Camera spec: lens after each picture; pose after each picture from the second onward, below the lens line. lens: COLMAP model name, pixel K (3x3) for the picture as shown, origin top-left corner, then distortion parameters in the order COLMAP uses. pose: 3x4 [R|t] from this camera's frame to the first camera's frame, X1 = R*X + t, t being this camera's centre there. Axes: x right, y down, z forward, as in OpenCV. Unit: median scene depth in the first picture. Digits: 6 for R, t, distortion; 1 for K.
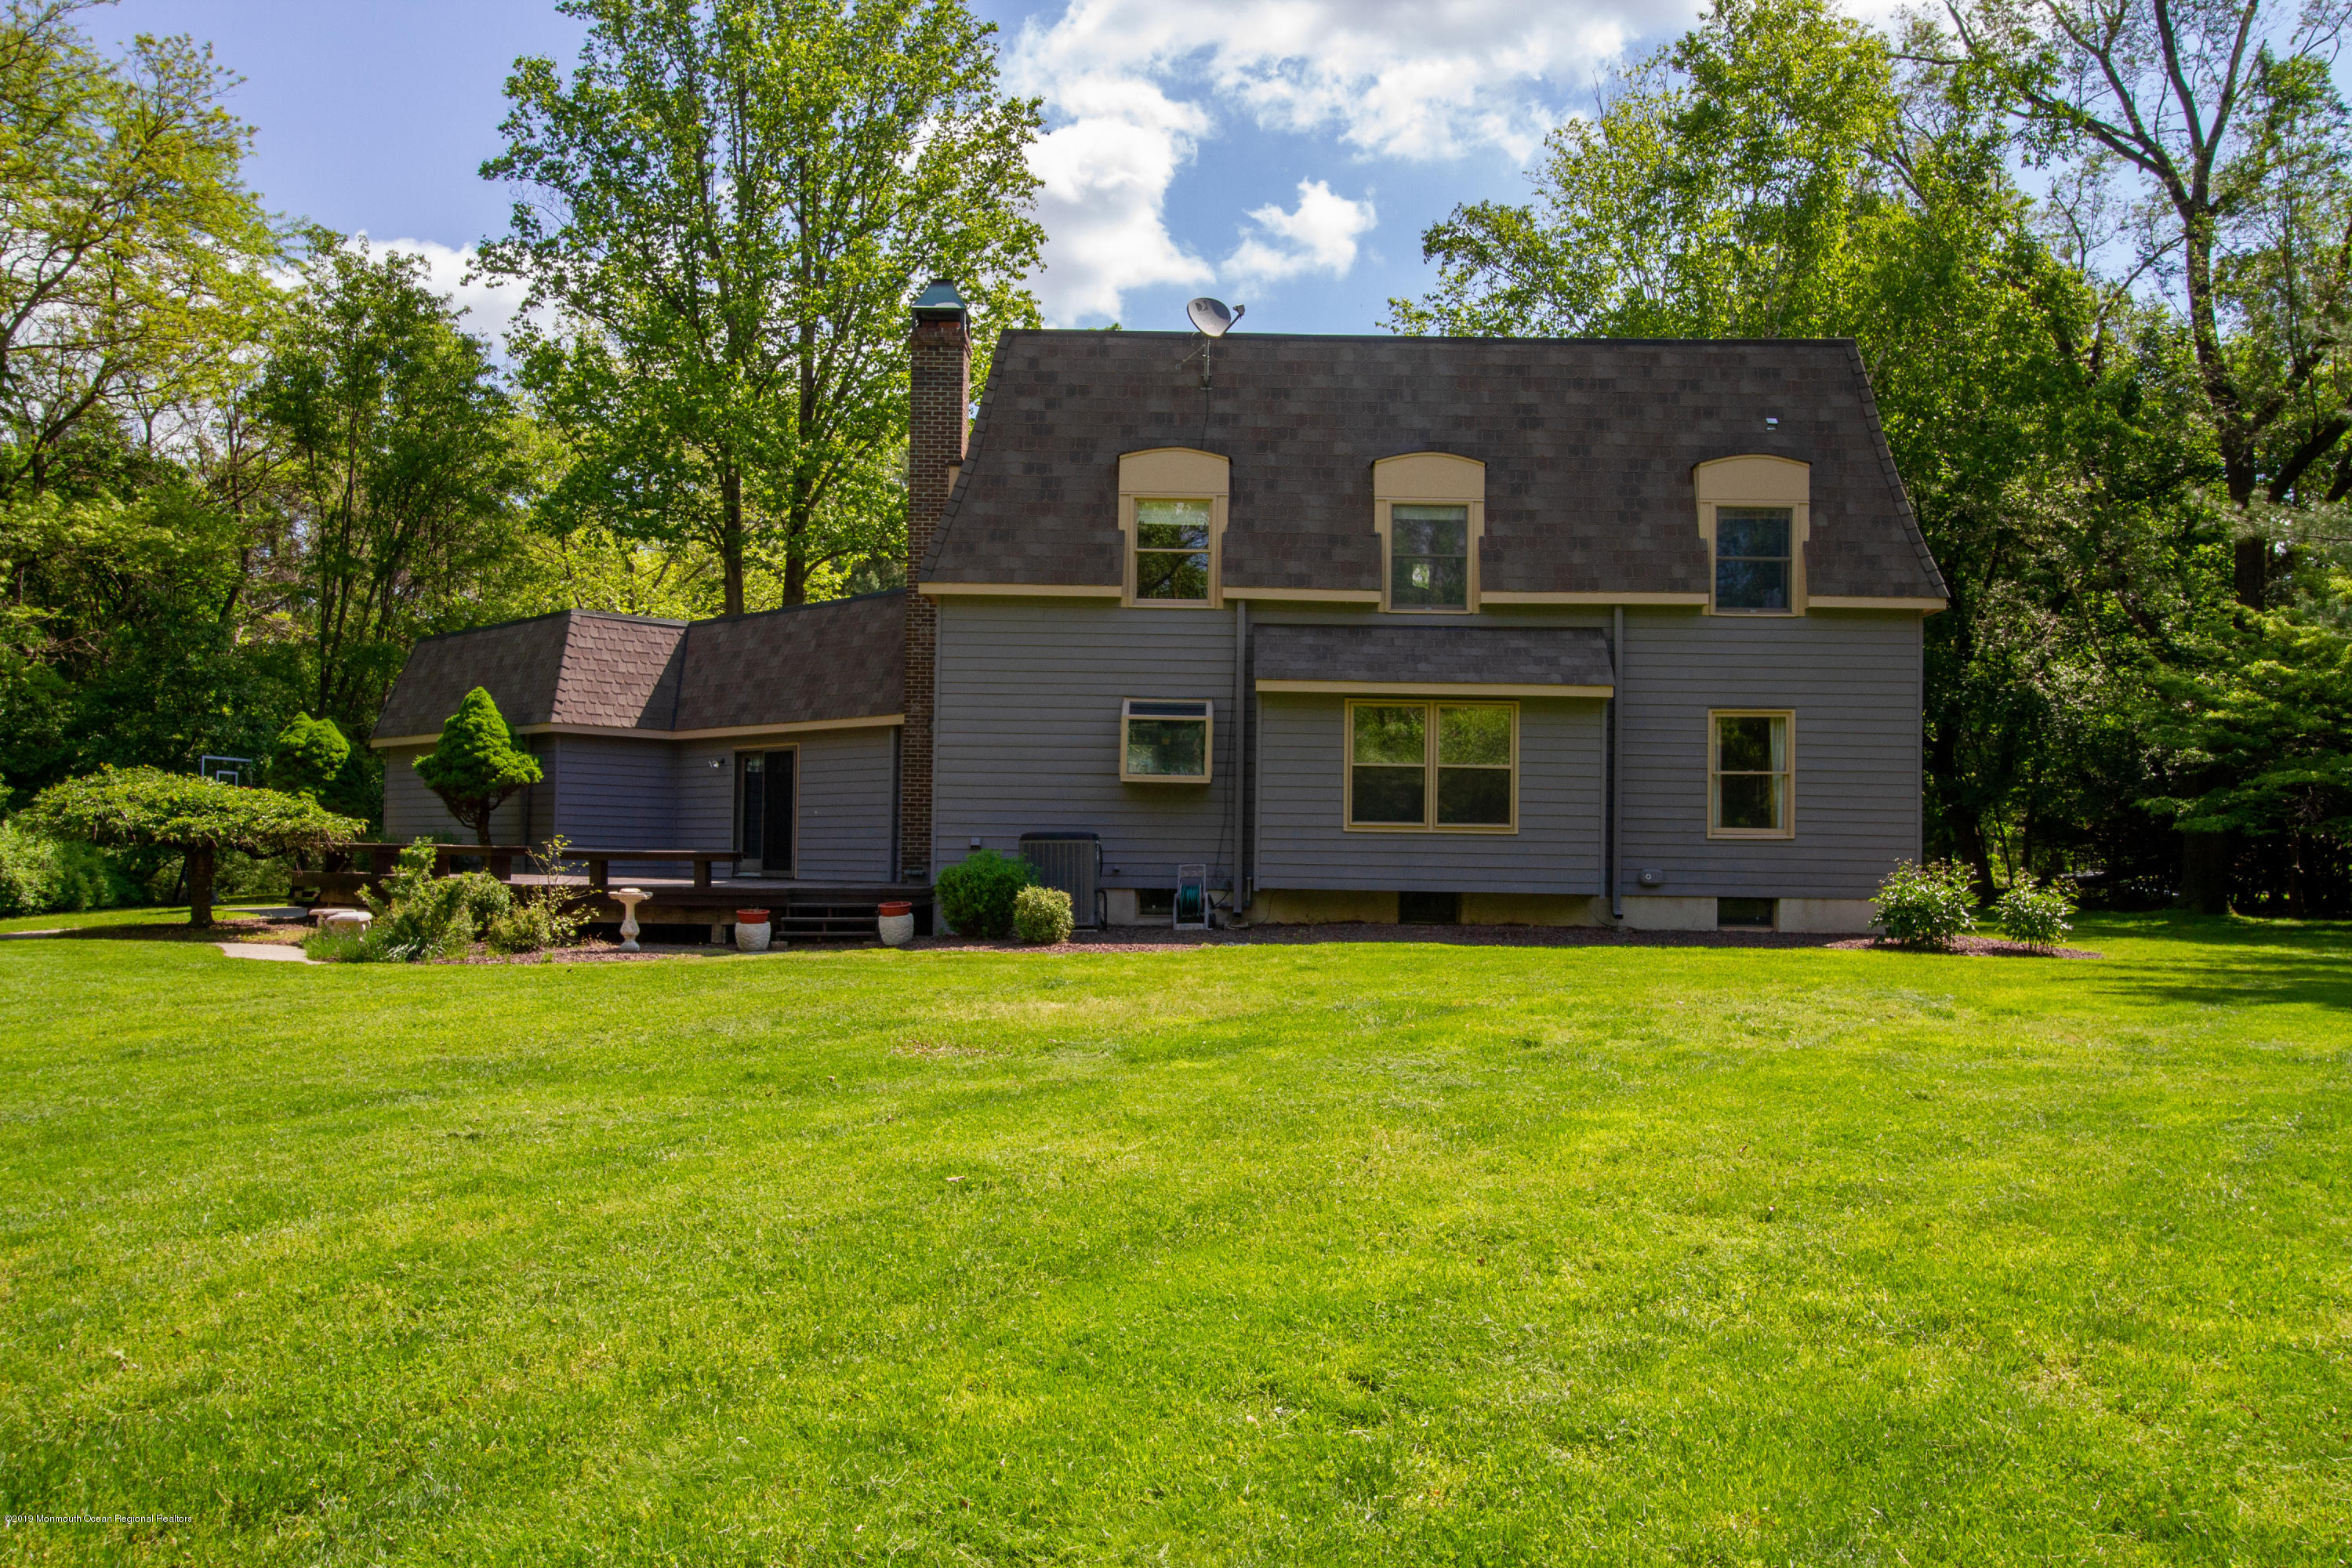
lens RADIAL K [[1910.8, 0, 1176.1], [0, 1910.8, 744.5], [0, 0, 1]] dist [-0.002491, -0.000599]
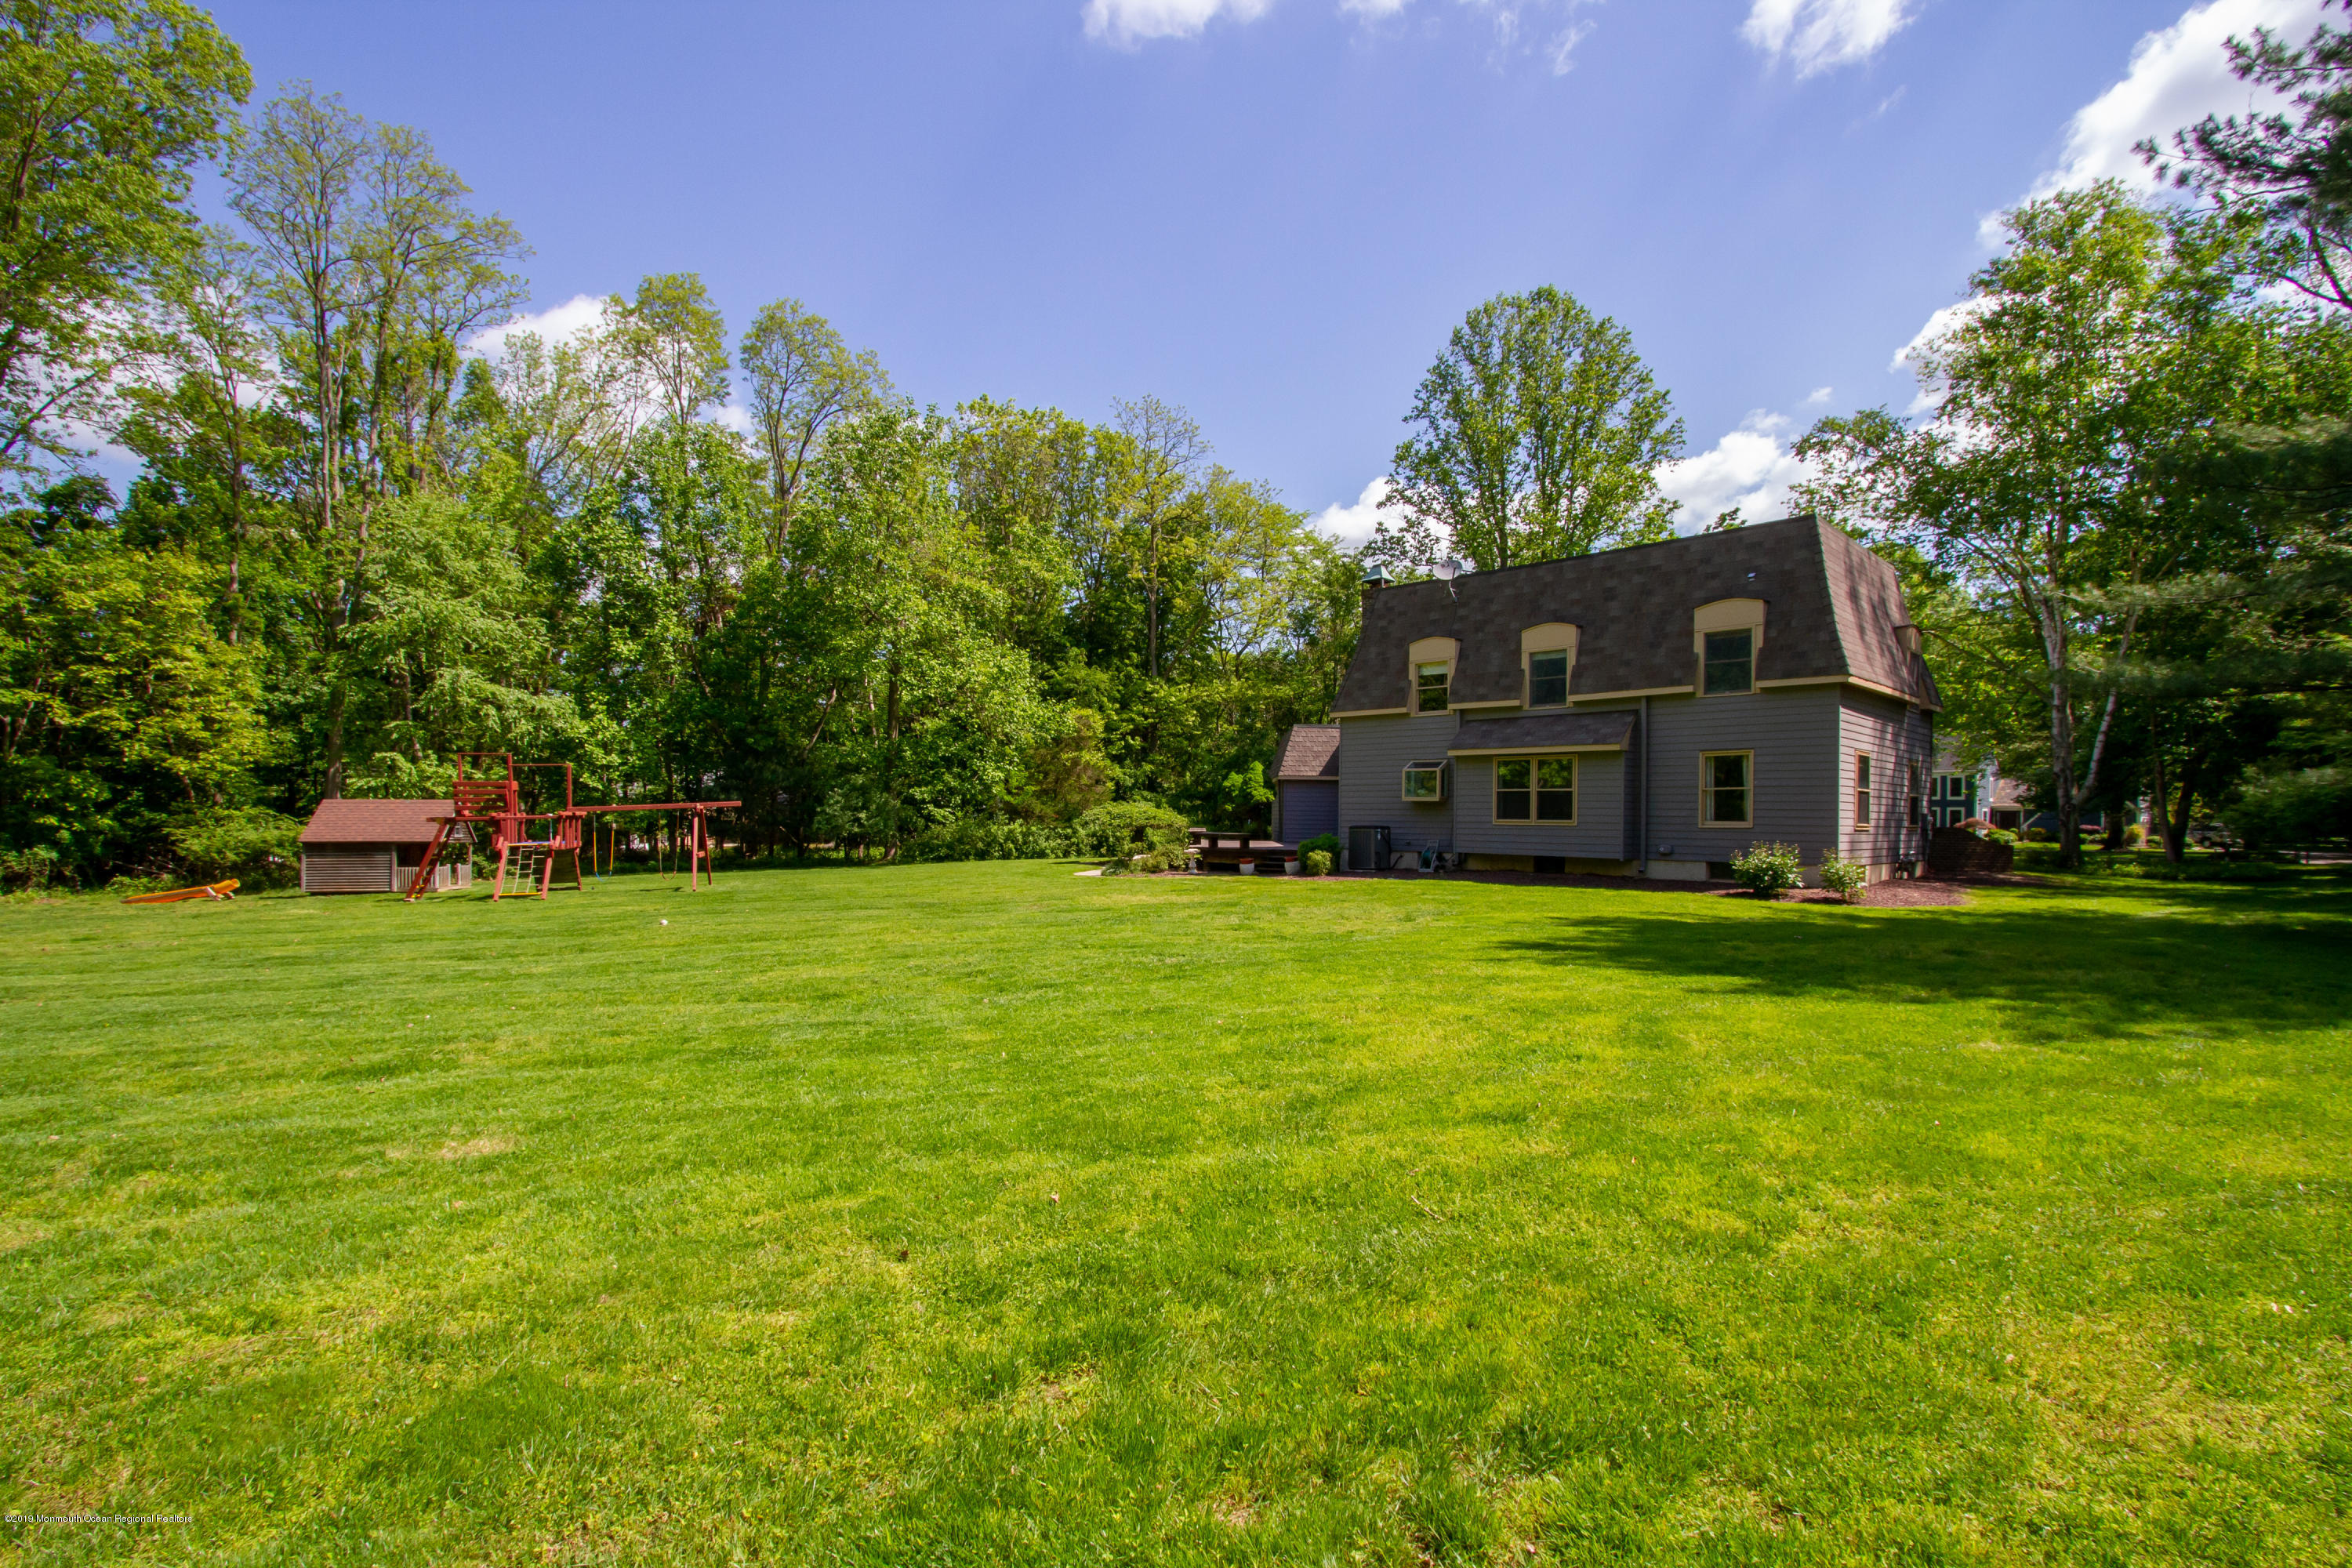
lens RADIAL K [[1077.5, 0, 1194.1], [0, 1077.5, 805.5], [0, 0, 1]] dist [-0.020384, -0.000074]
pose [[0.711644, -0.014088, -0.702399, 0.629863], [0.044714, 0.998680, 0.025271, -0.015565], [0.701115, -0.049391, 0.711335, -0.006811]]
